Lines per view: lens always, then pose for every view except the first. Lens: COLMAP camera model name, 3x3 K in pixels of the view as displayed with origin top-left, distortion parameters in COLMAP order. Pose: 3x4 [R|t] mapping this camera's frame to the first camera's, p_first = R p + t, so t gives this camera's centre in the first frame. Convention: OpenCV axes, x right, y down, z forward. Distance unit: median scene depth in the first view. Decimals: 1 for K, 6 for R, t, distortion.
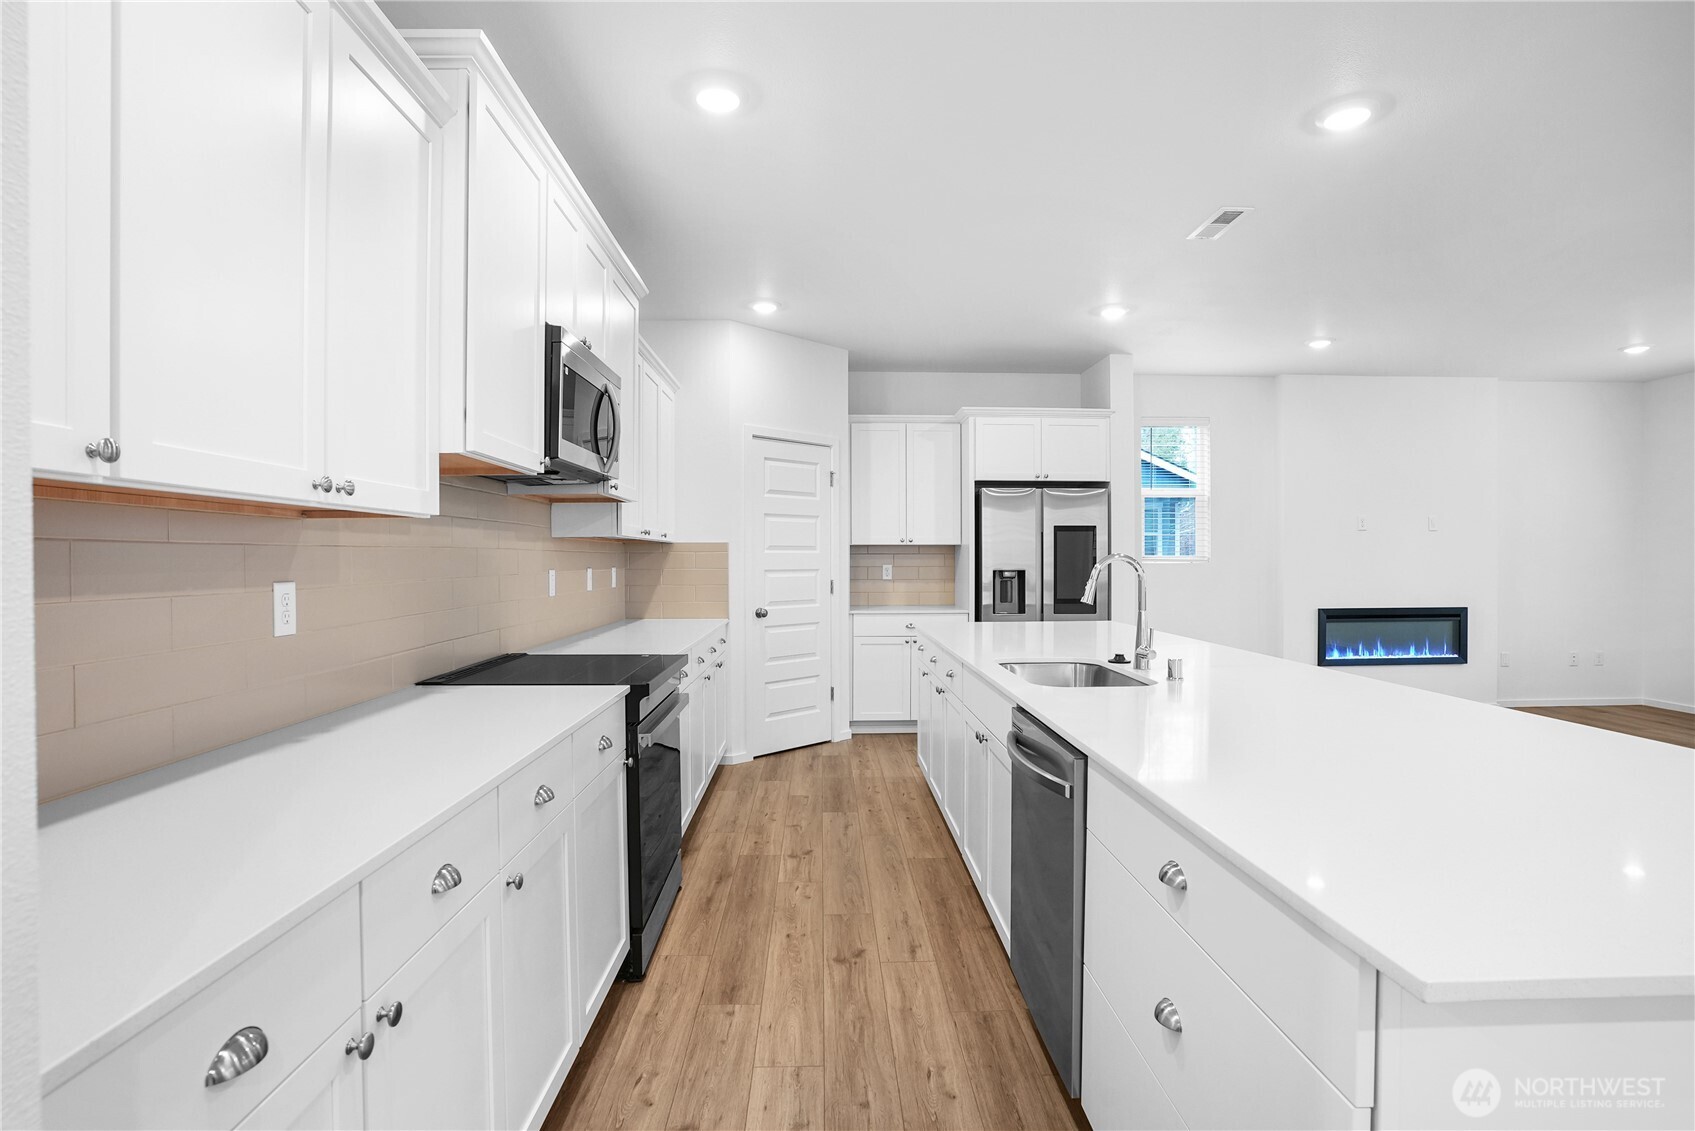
lens RADIAL K [[820.7, 0, 847.5], [0, 820.7, 565.5], [0, 0, 1]] dist [-0.041153, 0.000530]
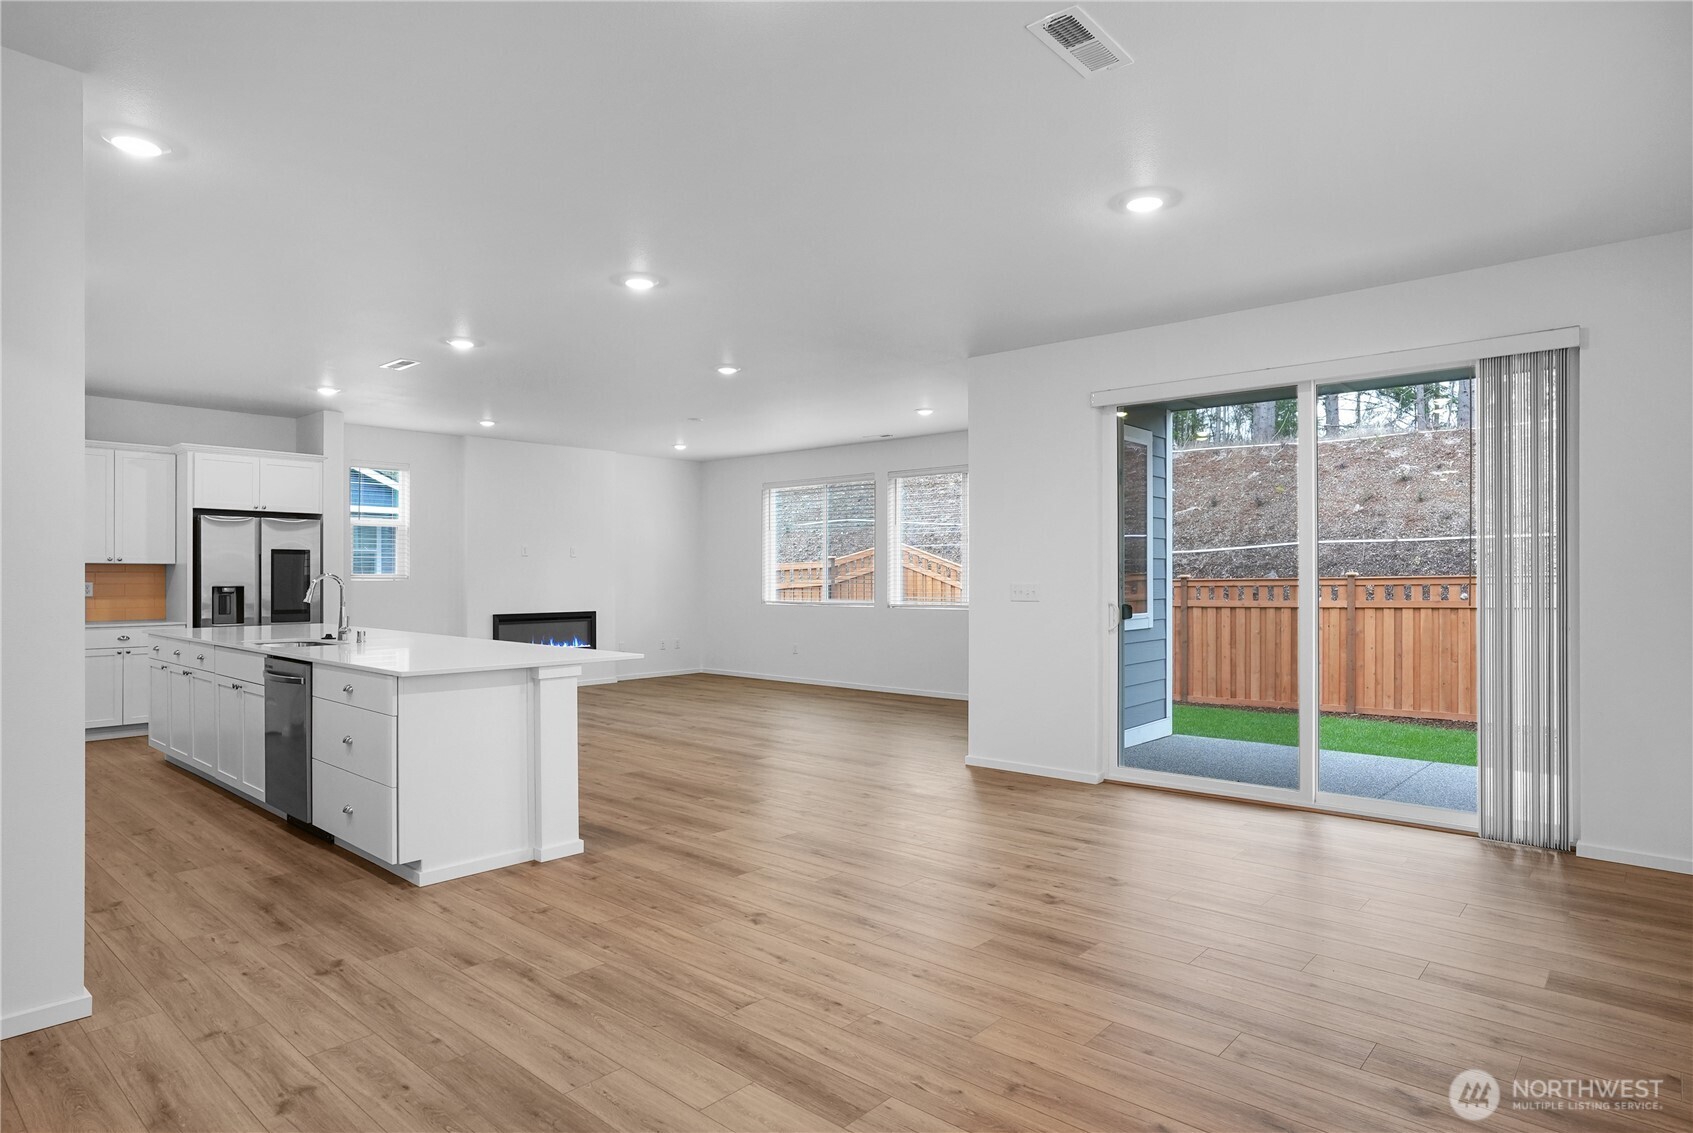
lens RADIAL K [[981.2, 0, 846.5], [0, 981.2, 566.5], [0, 0, 1]] dist [0.001218, -0.000146]
pose [[0.695017, 0.009594, 0.718929, -0.194227], [0.004393, 0.999836, -0.017589, 0.005703], [-0.718980, 0.015383, 0.694861, -0.599767]]
